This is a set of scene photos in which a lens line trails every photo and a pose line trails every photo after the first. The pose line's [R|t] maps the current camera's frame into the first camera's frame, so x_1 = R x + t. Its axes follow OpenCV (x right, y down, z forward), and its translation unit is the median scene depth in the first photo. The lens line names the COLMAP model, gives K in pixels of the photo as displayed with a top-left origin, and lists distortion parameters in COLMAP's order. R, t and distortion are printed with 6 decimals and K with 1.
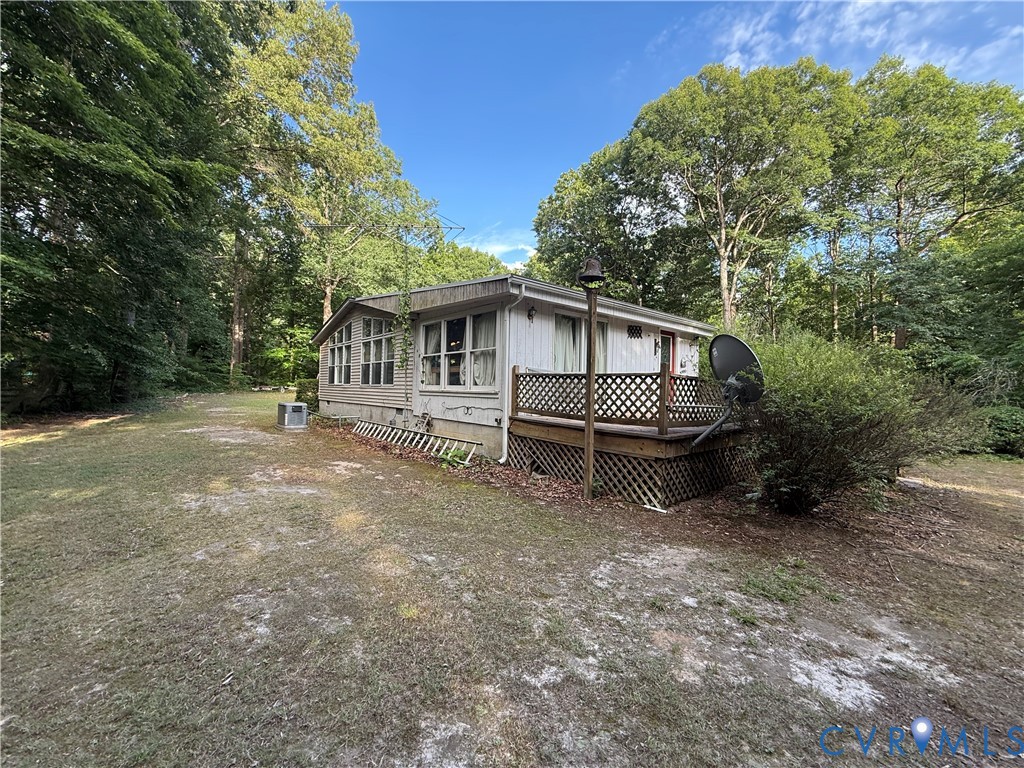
lens RADIAL K [[408.2, 0, 506.6], [0, 408.2, 381.5], [0, 0, 1]] dist [0.002788, 0.000279]
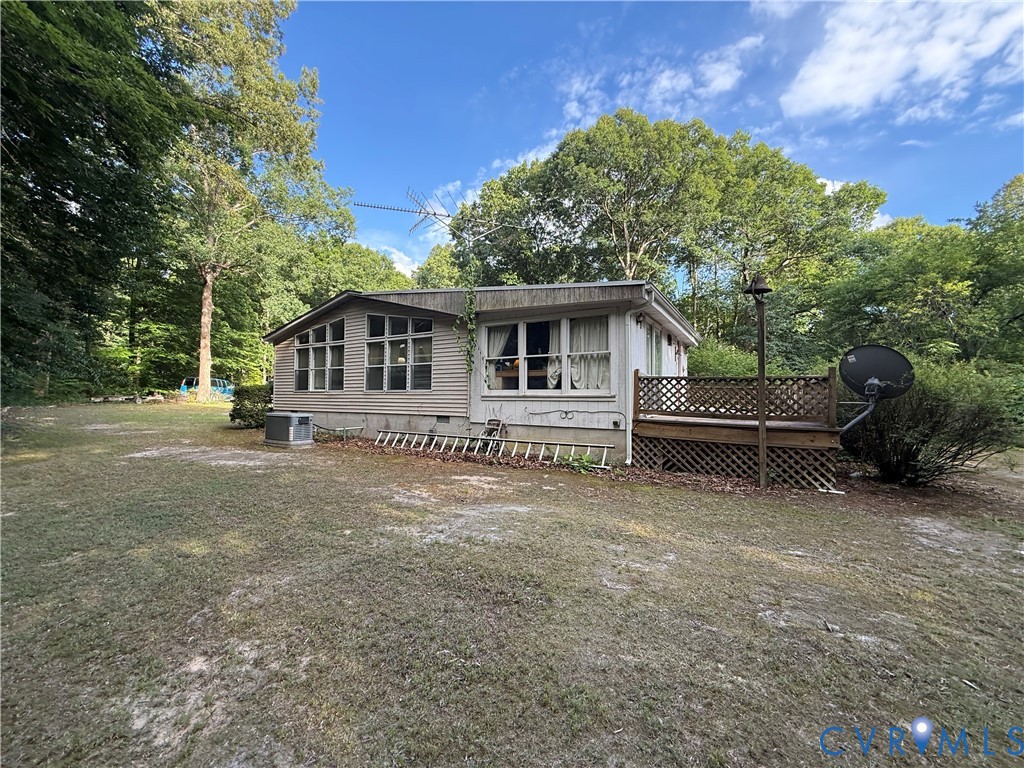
lens RADIAL K [[408.2, 0, 506.6], [0, 408.2, 381.5], [0, 0, 1]] dist [0.002788, 0.000279]
pose [[0.946188, -0.003439, 0.323601, -0.511266], [0.008129, 0.999881, -0.013142, 0.002518], [-0.323517, 0.015066, 0.946102, 0.105379]]
